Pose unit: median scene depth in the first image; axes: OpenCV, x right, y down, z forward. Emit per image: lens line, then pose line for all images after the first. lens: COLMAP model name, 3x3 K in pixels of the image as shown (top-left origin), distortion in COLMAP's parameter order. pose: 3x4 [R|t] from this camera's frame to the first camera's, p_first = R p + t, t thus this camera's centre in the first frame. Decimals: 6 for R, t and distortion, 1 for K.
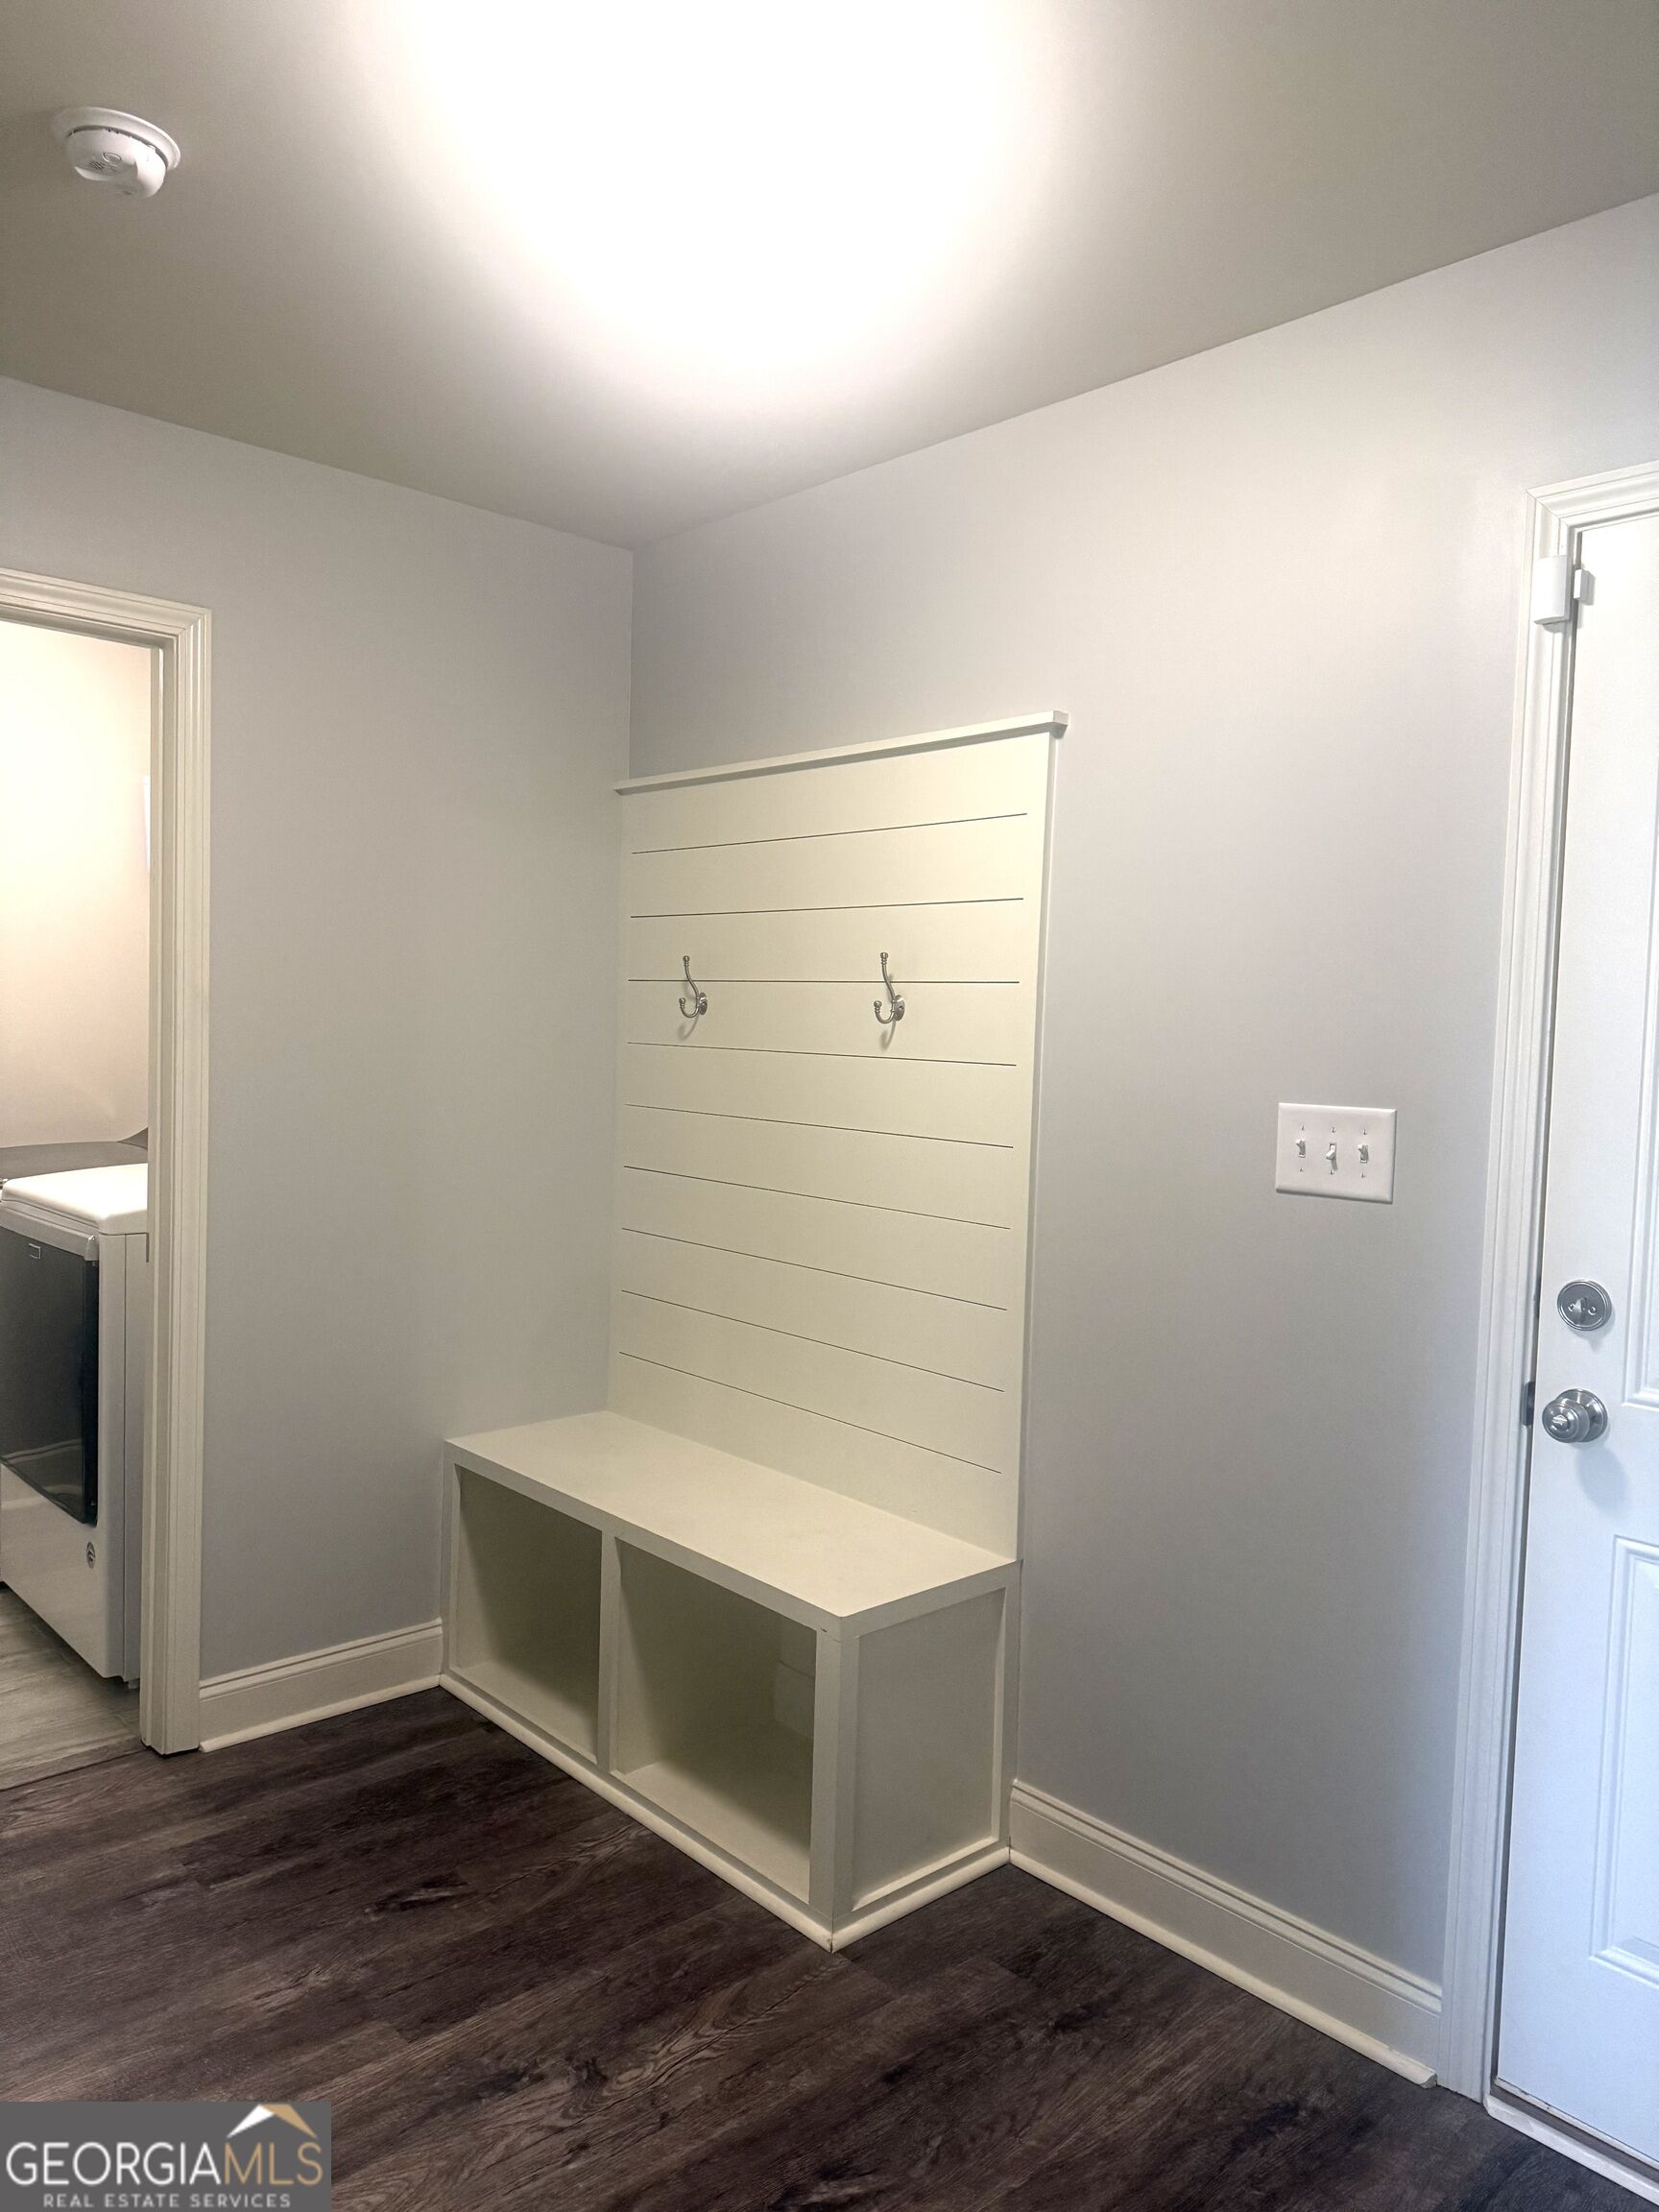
lens RADIAL K [[1563.7, 0, 827.3], [0, 1563.7, 1102.6], [0, 0, 1]] dist [0.006999, -0.007801]
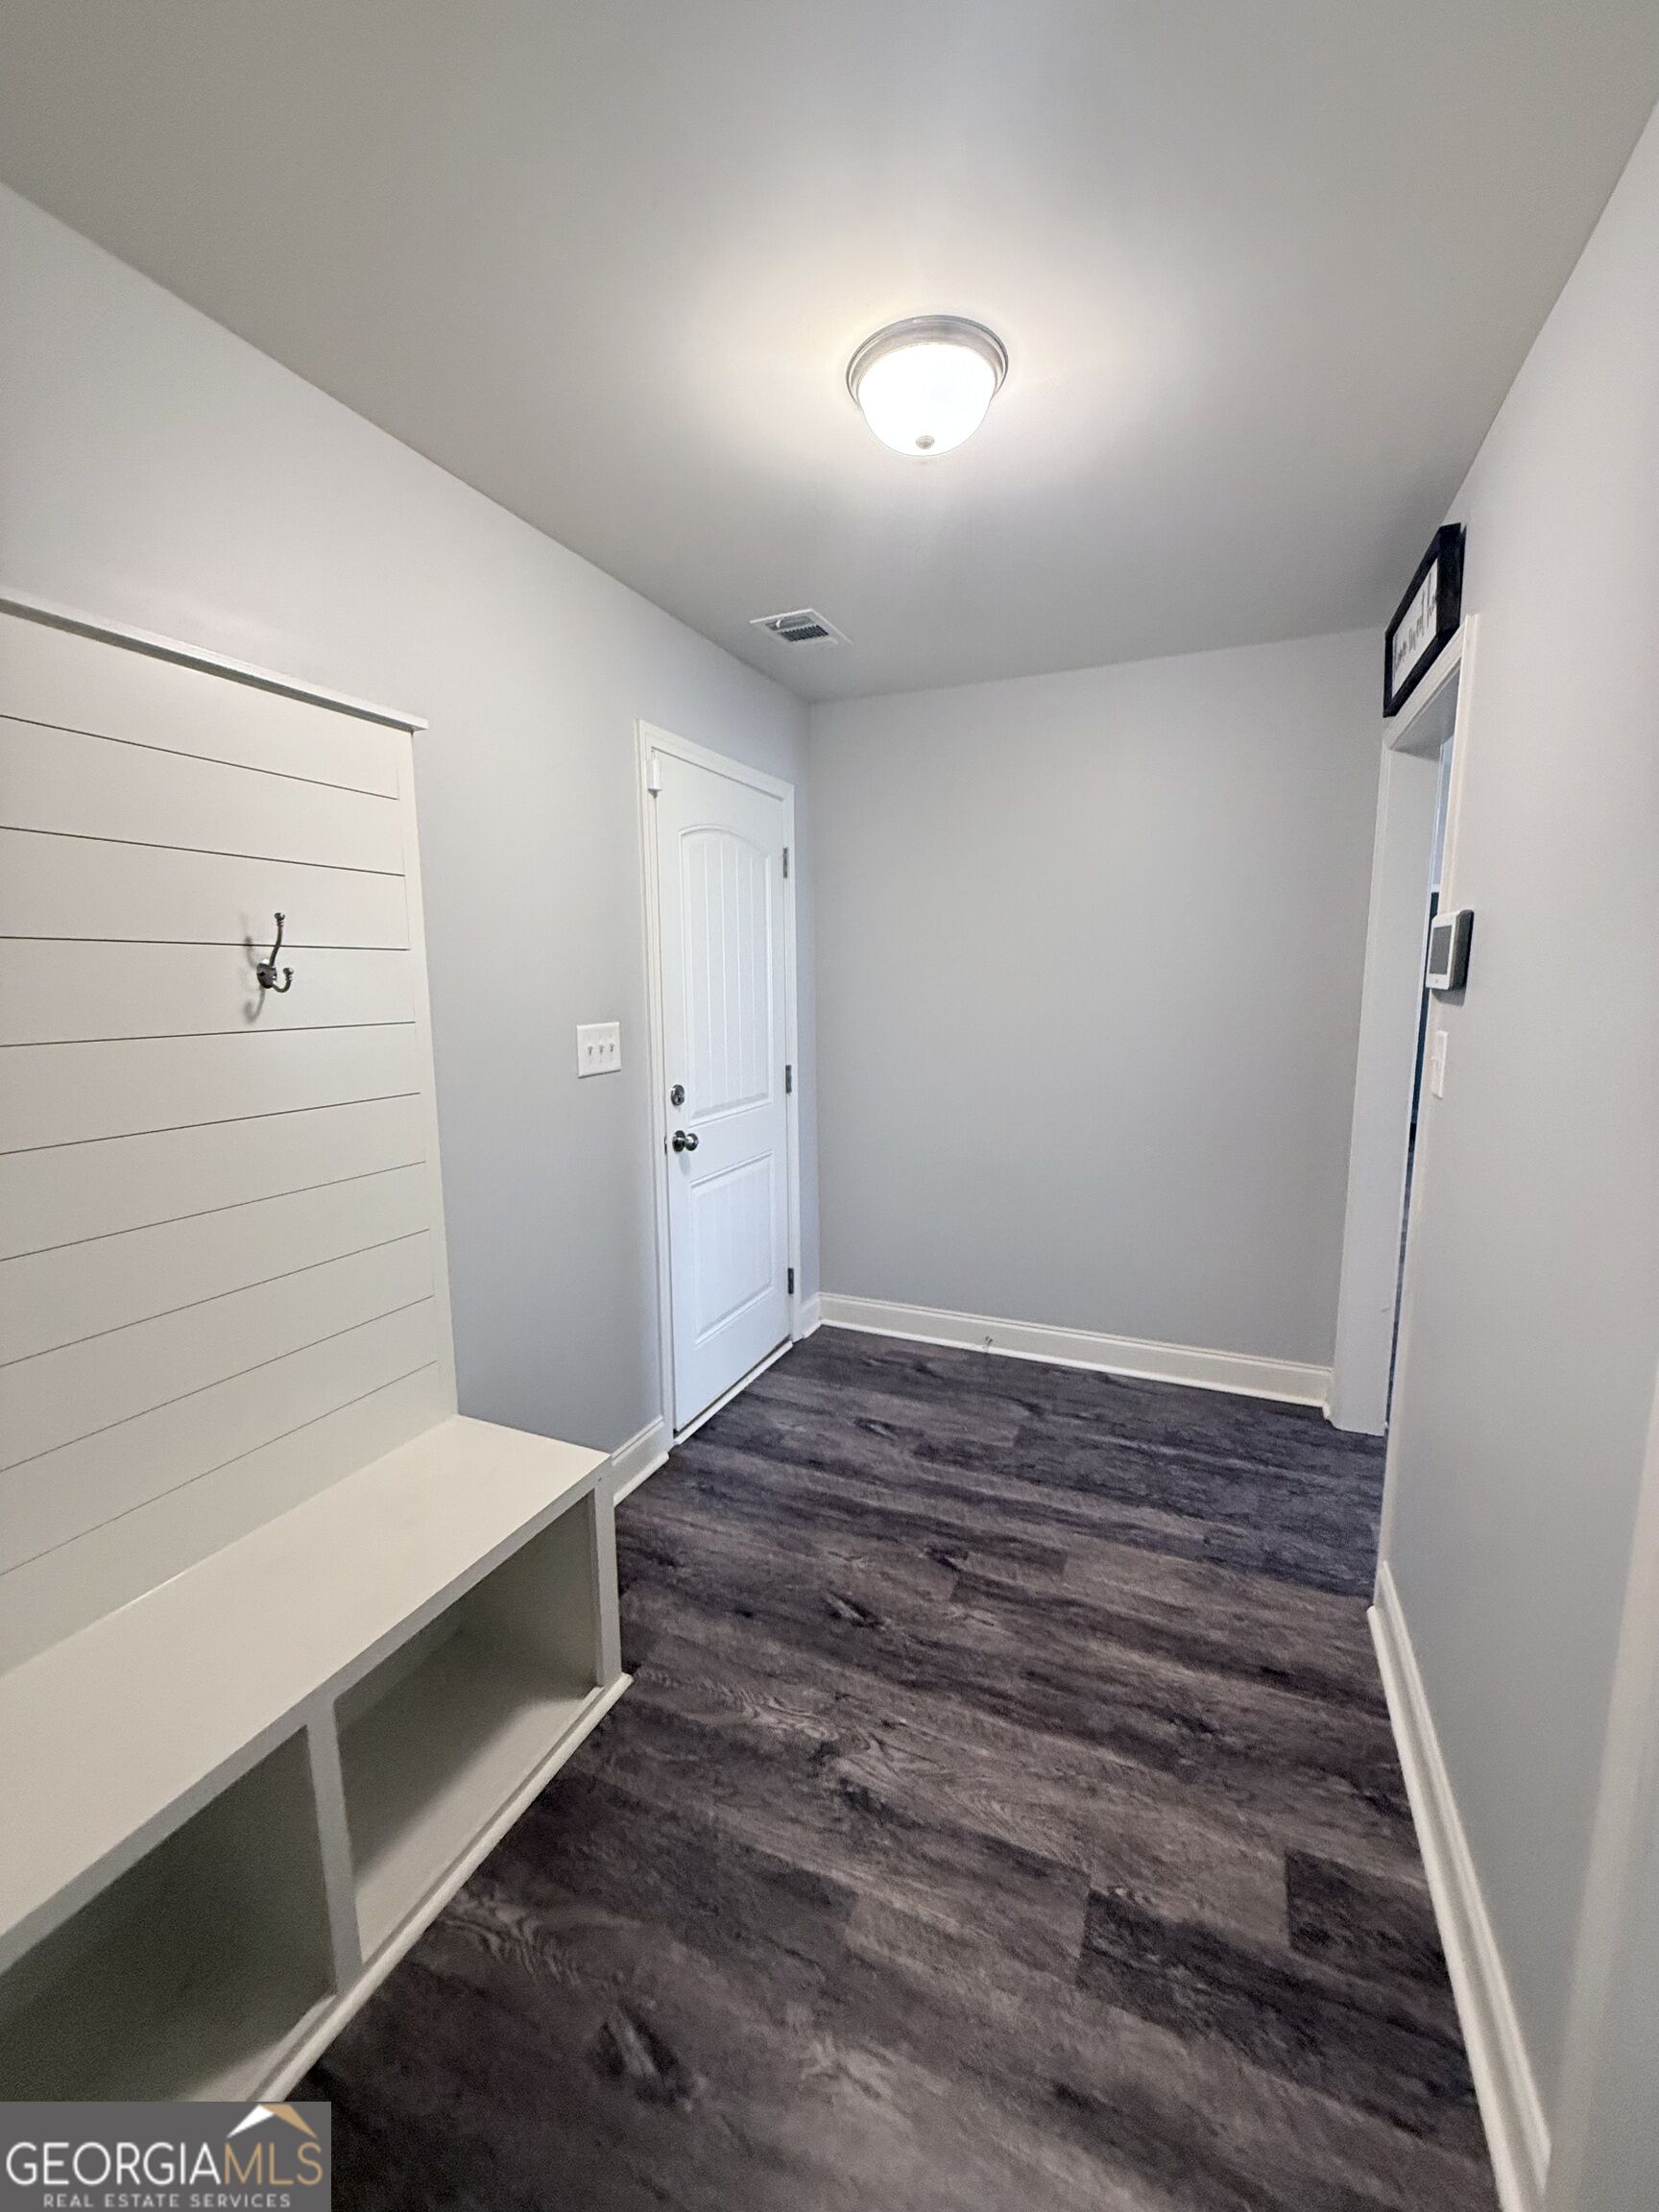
lens RADIAL K [[882.2, 0, 826.4], [0, 882.2, 1116.1], [0, 0, 1]] dist [-0.003904, -0.000164]
pose [[-0.403155, -0.173696, 0.898497, -0.736398], [0.037675, 0.977839, 0.205939, -0.096496], [-0.914356, 0.116876, -0.387676, 1.197708]]
